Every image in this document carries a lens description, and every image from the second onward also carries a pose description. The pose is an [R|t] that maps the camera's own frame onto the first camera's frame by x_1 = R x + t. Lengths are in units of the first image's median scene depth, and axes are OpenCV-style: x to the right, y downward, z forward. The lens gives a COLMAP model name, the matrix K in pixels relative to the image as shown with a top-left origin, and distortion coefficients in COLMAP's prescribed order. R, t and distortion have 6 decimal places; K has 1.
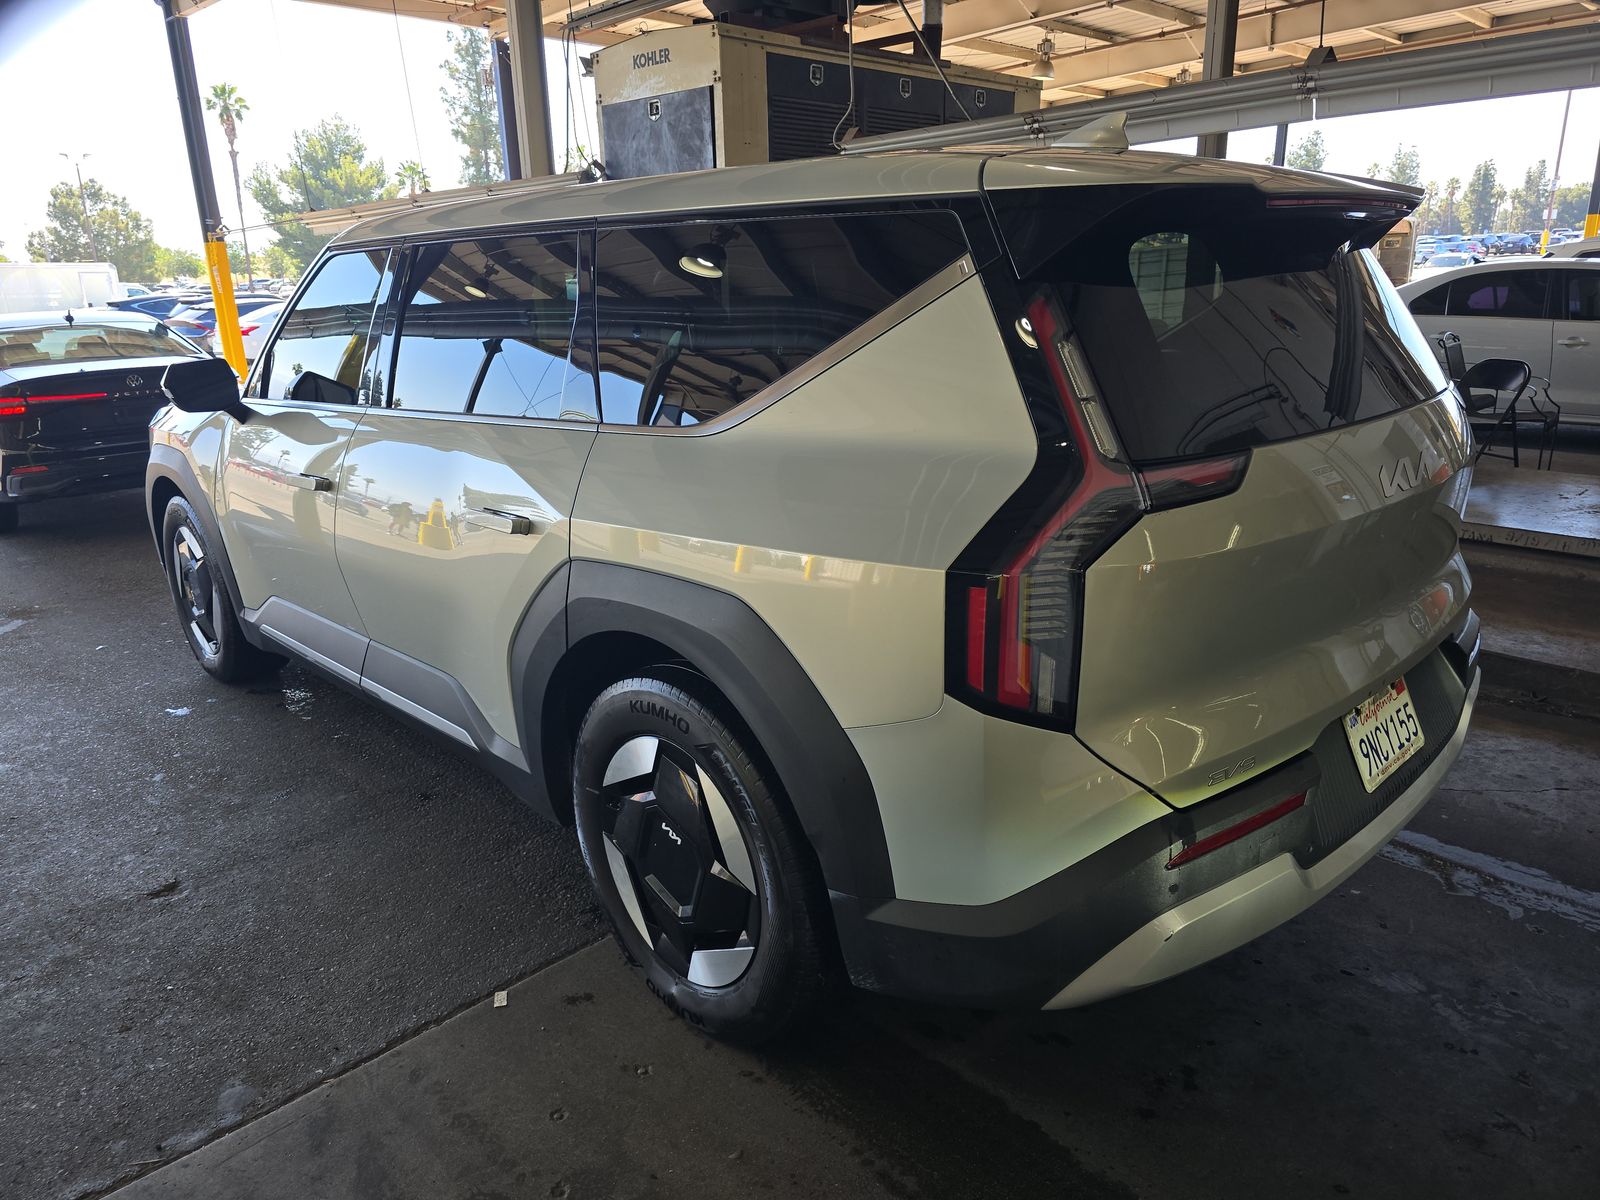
lens RADIAL K [[1069.6, 0, 804.9], [0, 1069.6, 593.8], [0, 0, 1]] dist [0.047890, -0.047541]
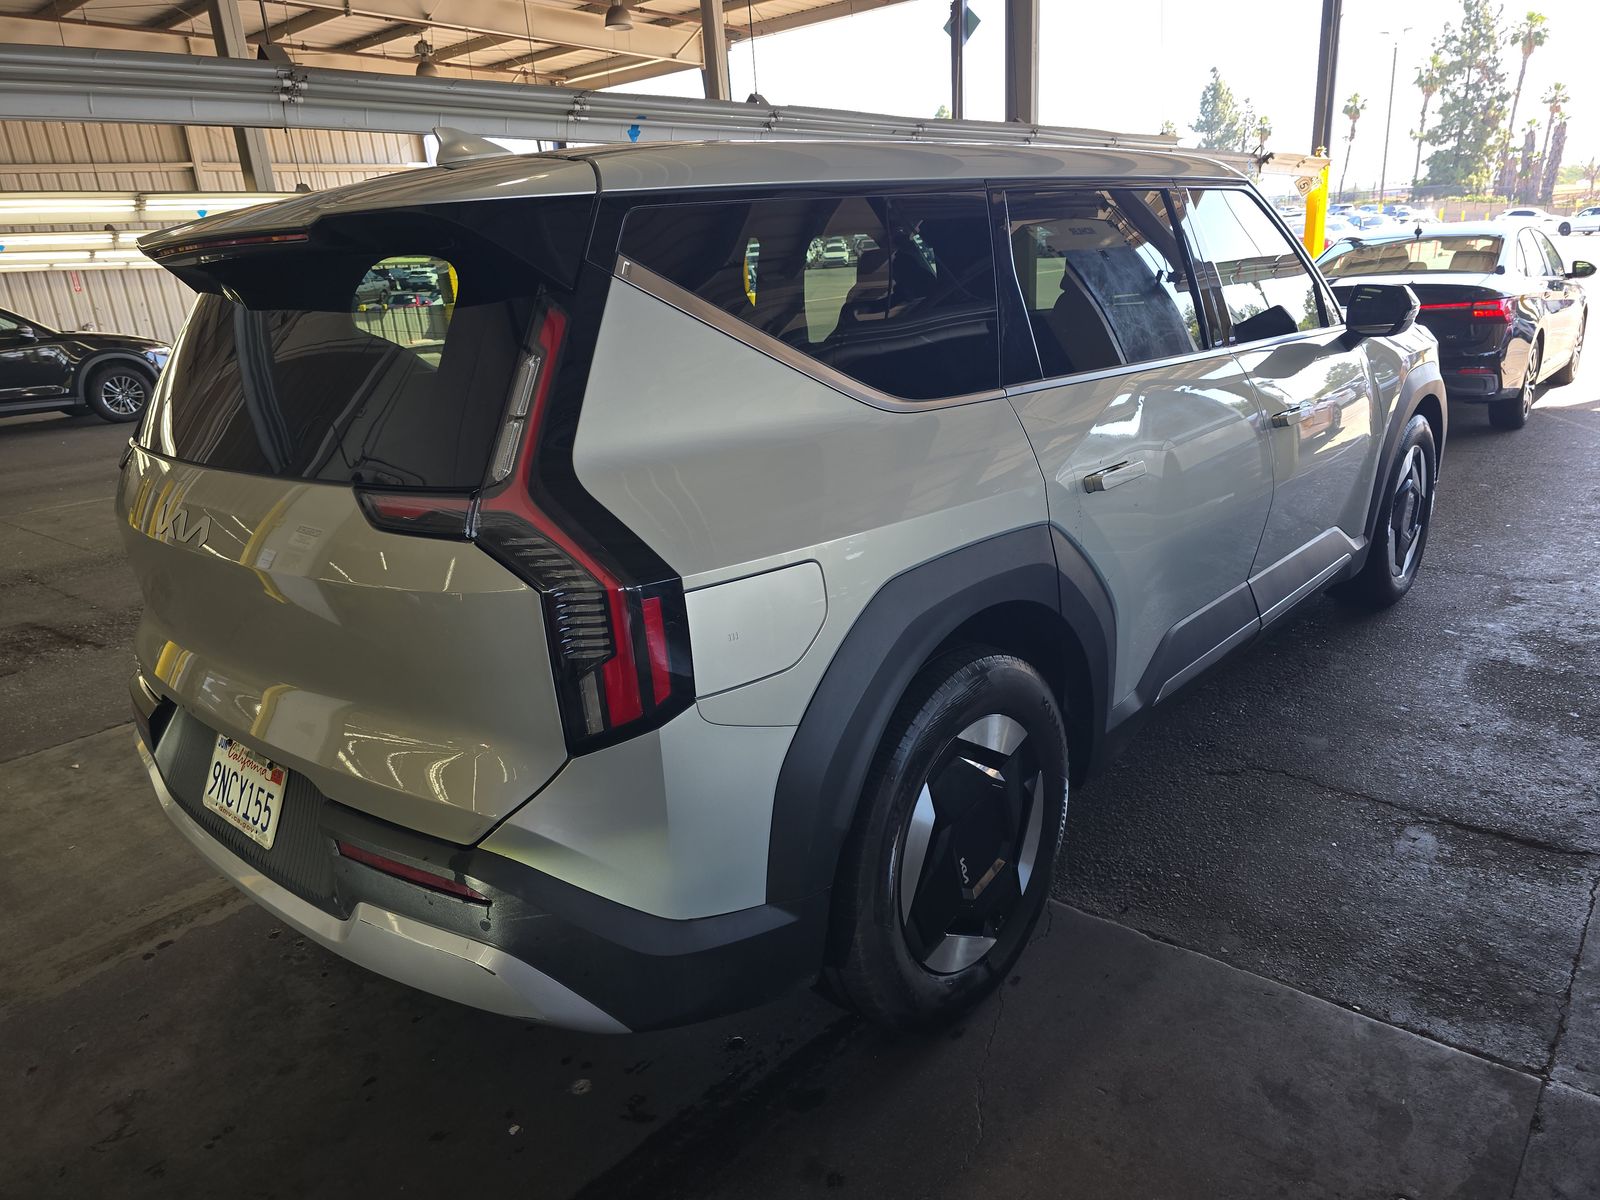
lens RADIAL K [[1069.6, 0, 804.9], [0, 1069.6, 593.8], [0, 0, 1]] dist [0.047890, -0.047541]
pose [[0.084277, 0.325493, -0.941781, 0.945407], [-0.222353, 0.927455, 0.300644, -0.289662], [0.971317, 0.184071, 0.150538, 0.860631]]
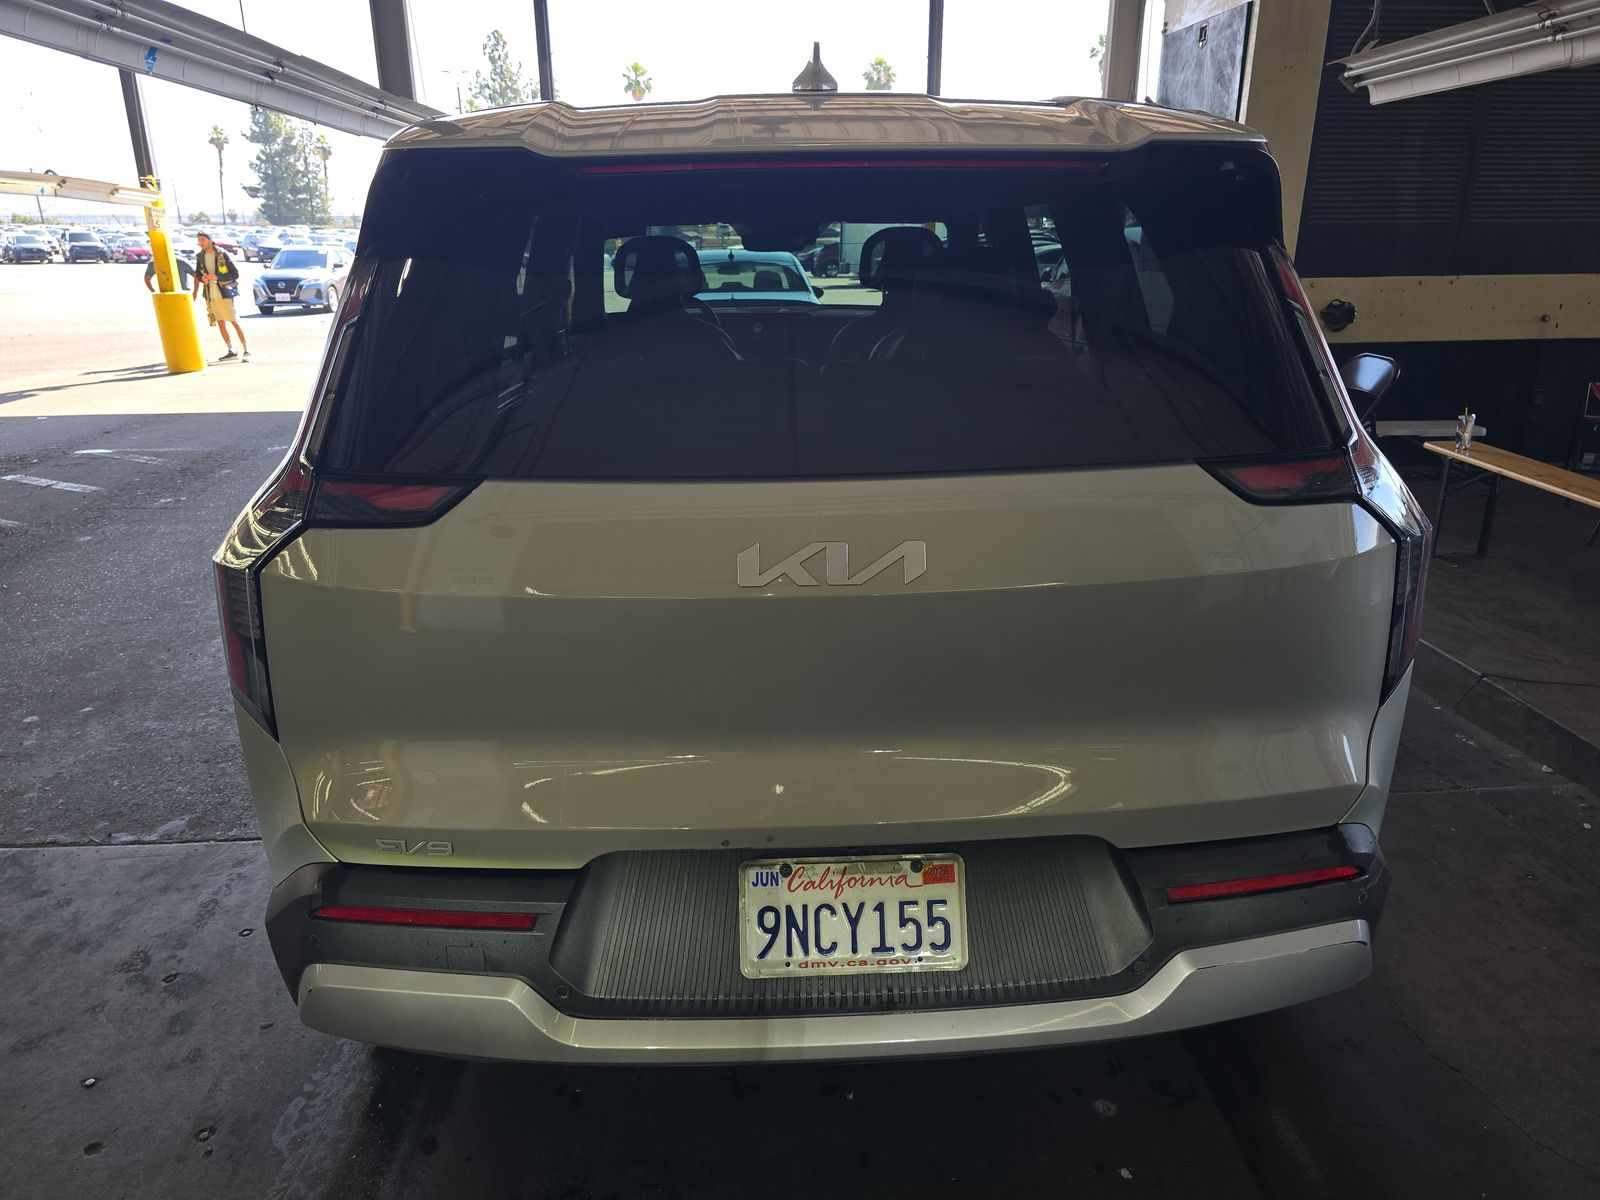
lens RADIAL K [[1069.6, 0, 804.9], [0, 1069.6, 593.8], [0, 0, 1]] dist [0.047890, -0.047541]
pose [[0.755117, 0.229042, -0.614278, 0.588858], [-0.198330, 0.972890, 0.118954, -0.103513], [0.624871, 0.032006, 0.780072, 0.276434]]
